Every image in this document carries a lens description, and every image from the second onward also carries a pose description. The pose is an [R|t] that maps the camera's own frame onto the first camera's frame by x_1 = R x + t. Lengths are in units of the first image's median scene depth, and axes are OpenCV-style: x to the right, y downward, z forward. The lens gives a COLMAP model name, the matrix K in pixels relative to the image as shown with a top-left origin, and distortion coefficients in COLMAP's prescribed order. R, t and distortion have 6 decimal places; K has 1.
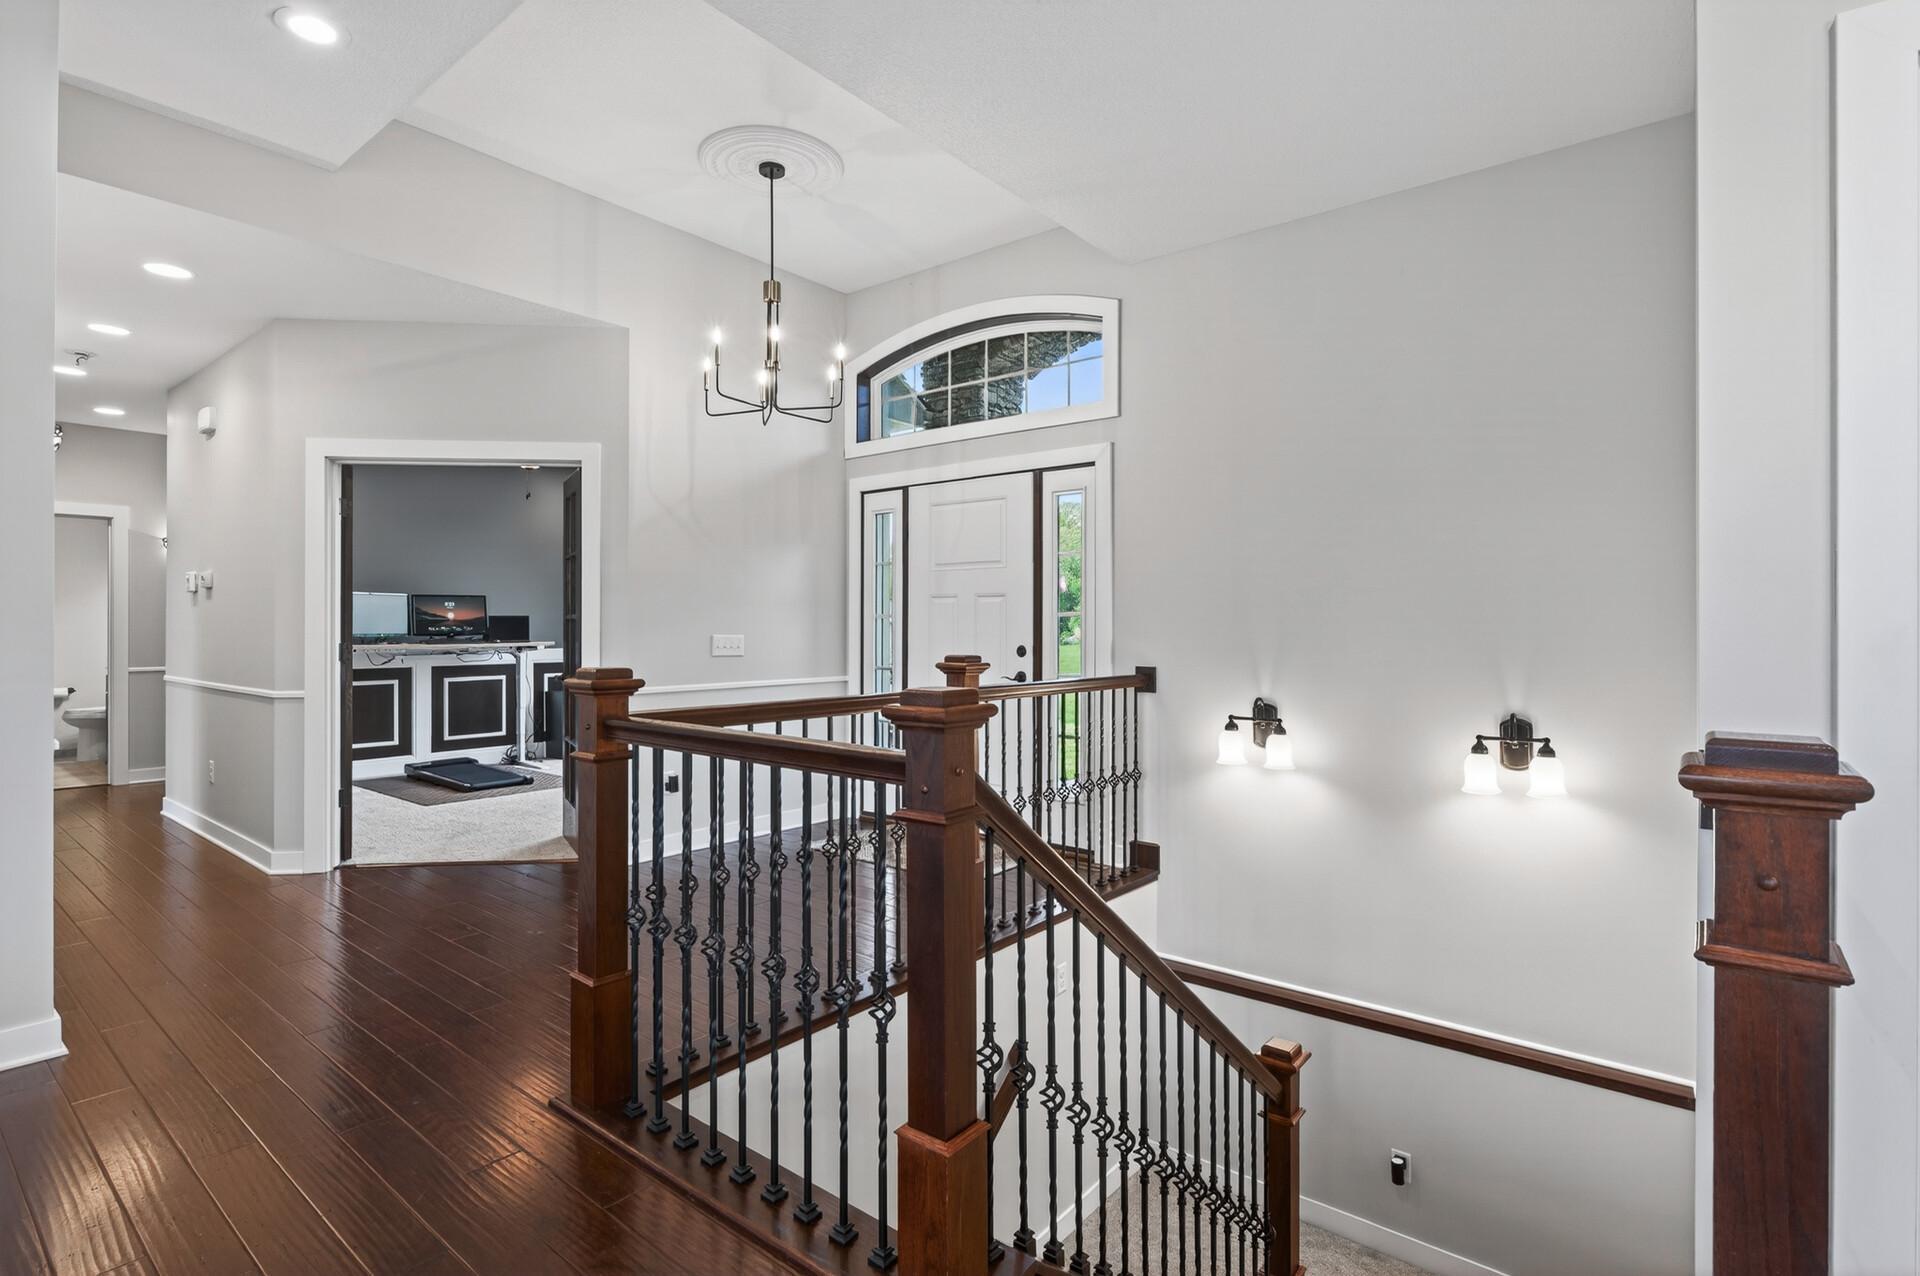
lens RADIAL K [[875.1, 0, 959.3], [0, 875.1, 629.6], [0, 0, 1]] dist [-0.000491, -0.000024]
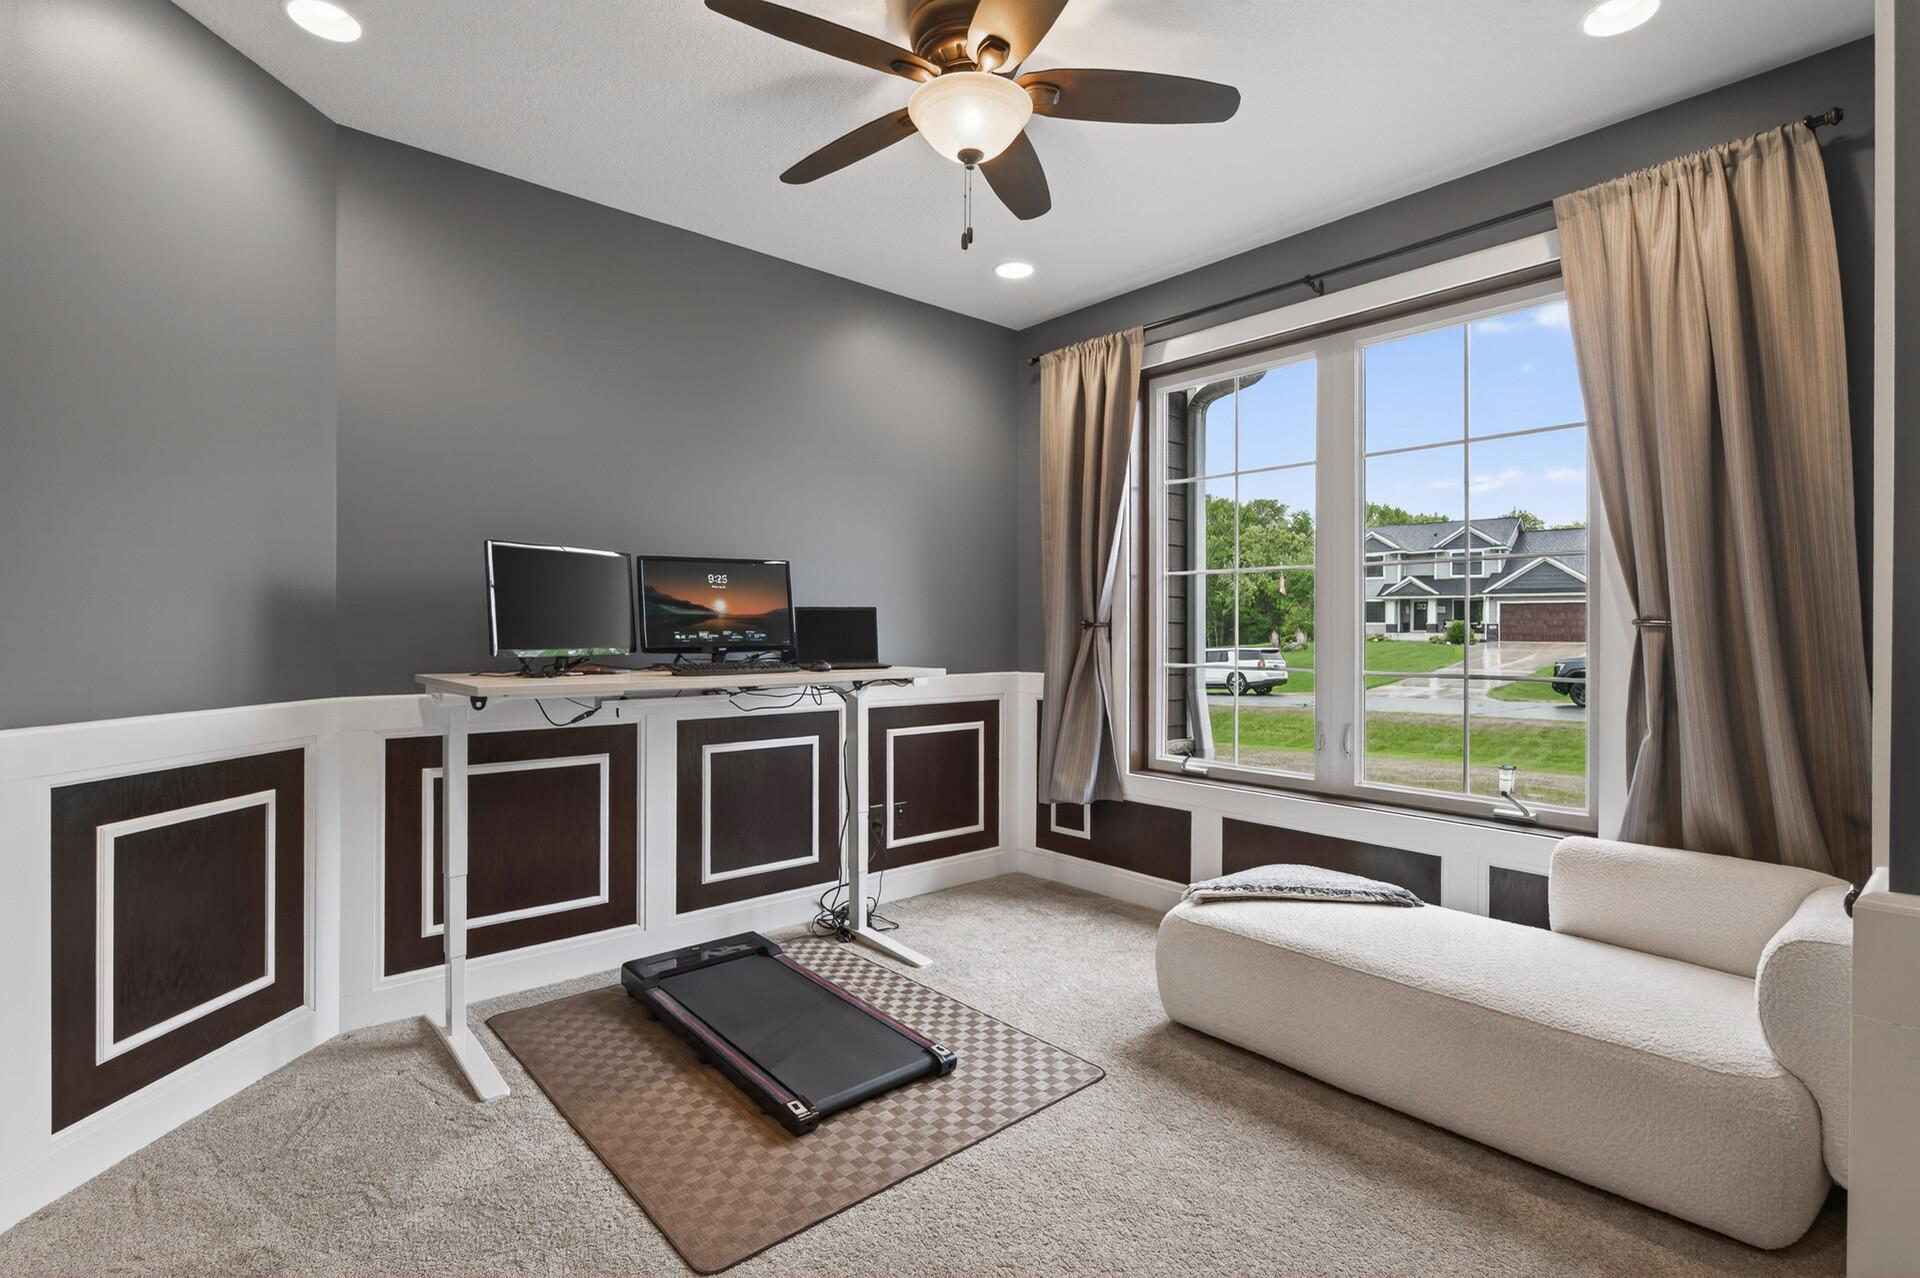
lens RADIAL K [[875.1, 0, 963.7], [0, 875.1, 634.6], [0, 0, 1]] dist [-0.000491, -0.000024]
pose [[0.981178, 0.006650, -0.192991, -0.380902], [-0.006204, 0.999977, 0.002912, -0.003928], [0.193006, -0.001660, 0.981196, 0.600984]]
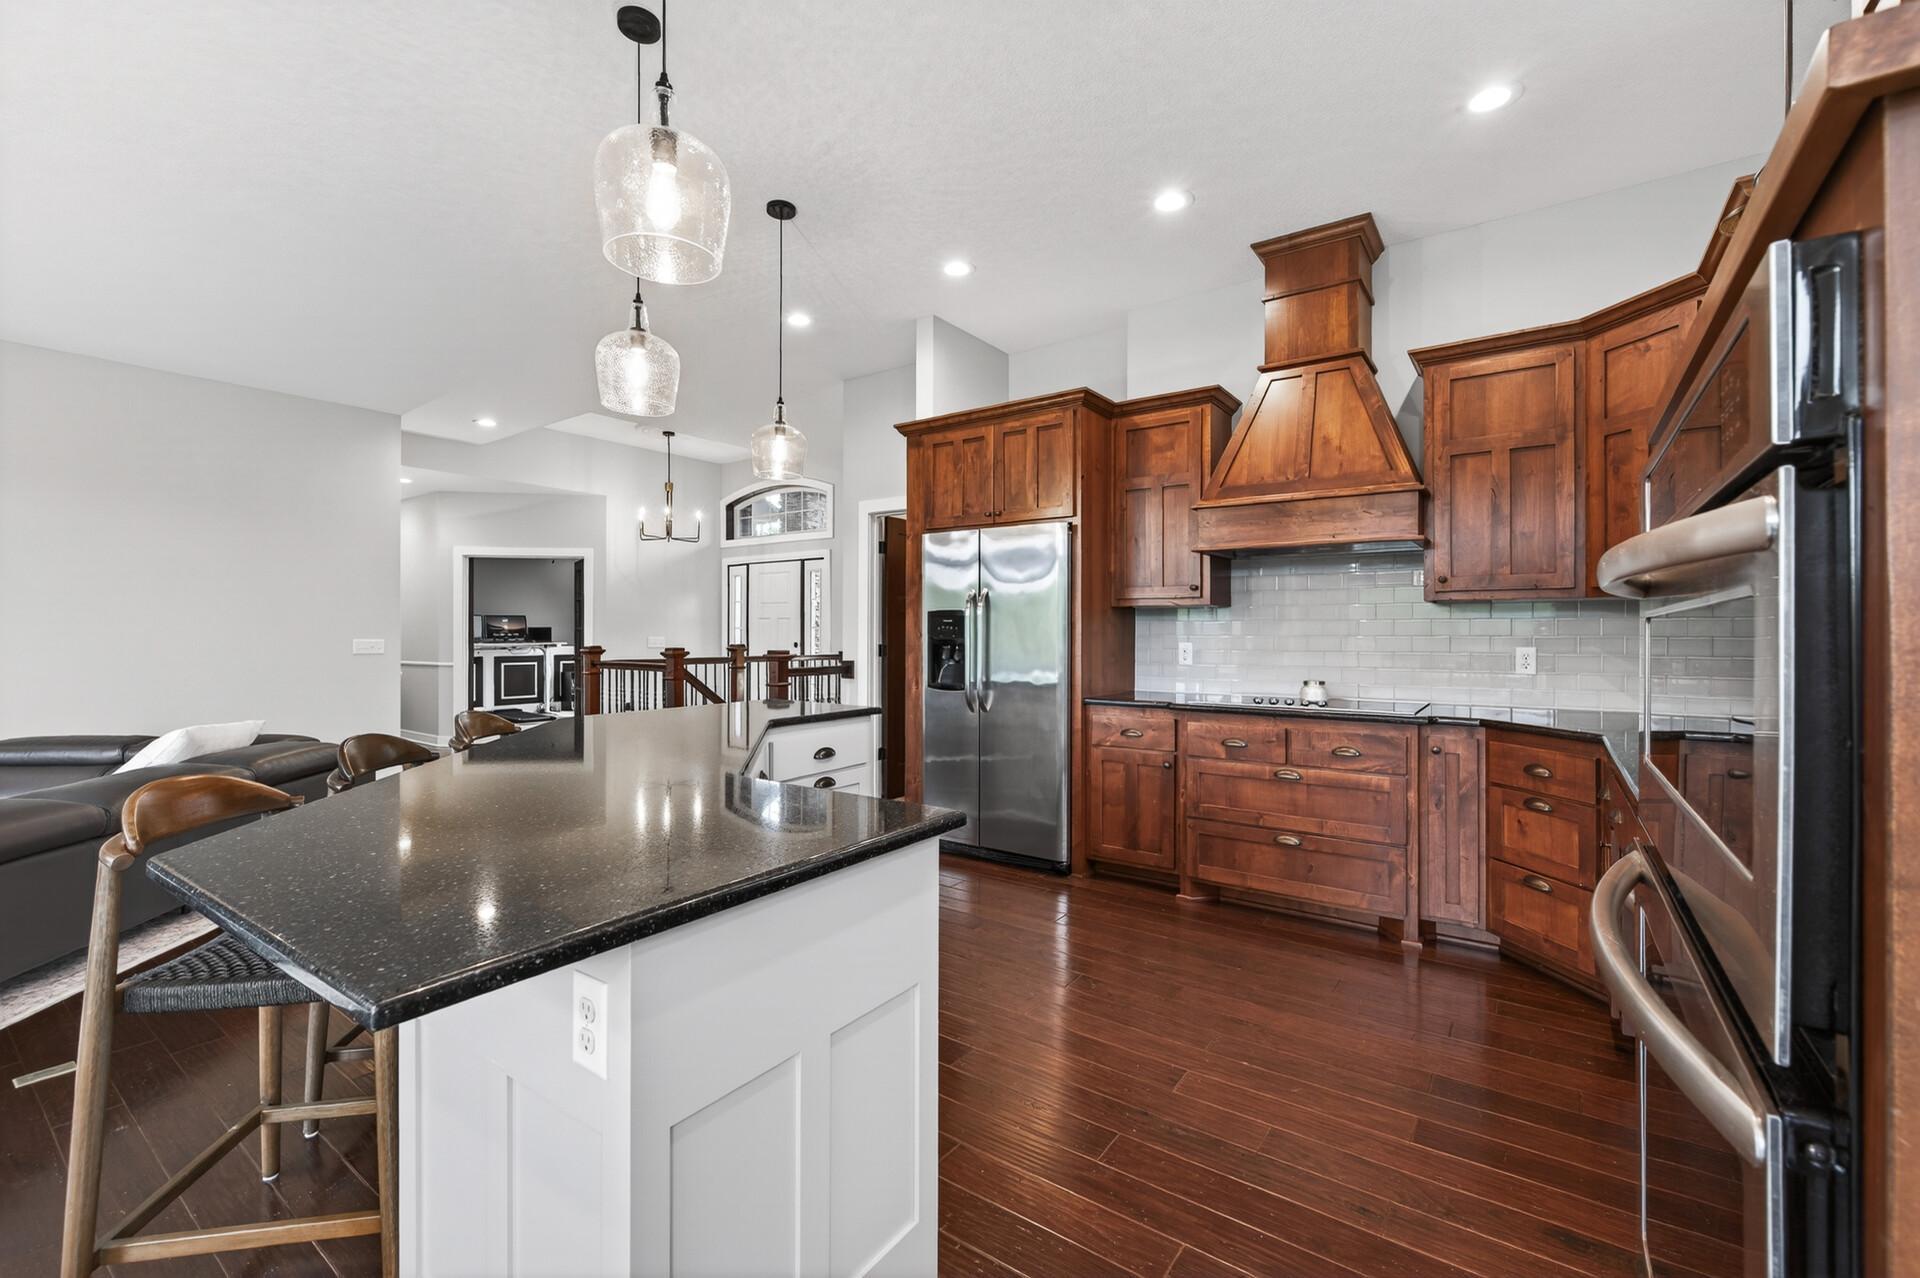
lens RADIAL K [[800.2, 0, 975.0], [0, 800.2, 634.3], [0, 0, 1]] dist [0.002972, 0.000093]
pose [[0.998710, -0.000558, 0.050769, 0.269949], [0.000723, 0.999995, -0.003228, 0.004052], [-0.050767, 0.003260, 0.998705, -0.639933]]
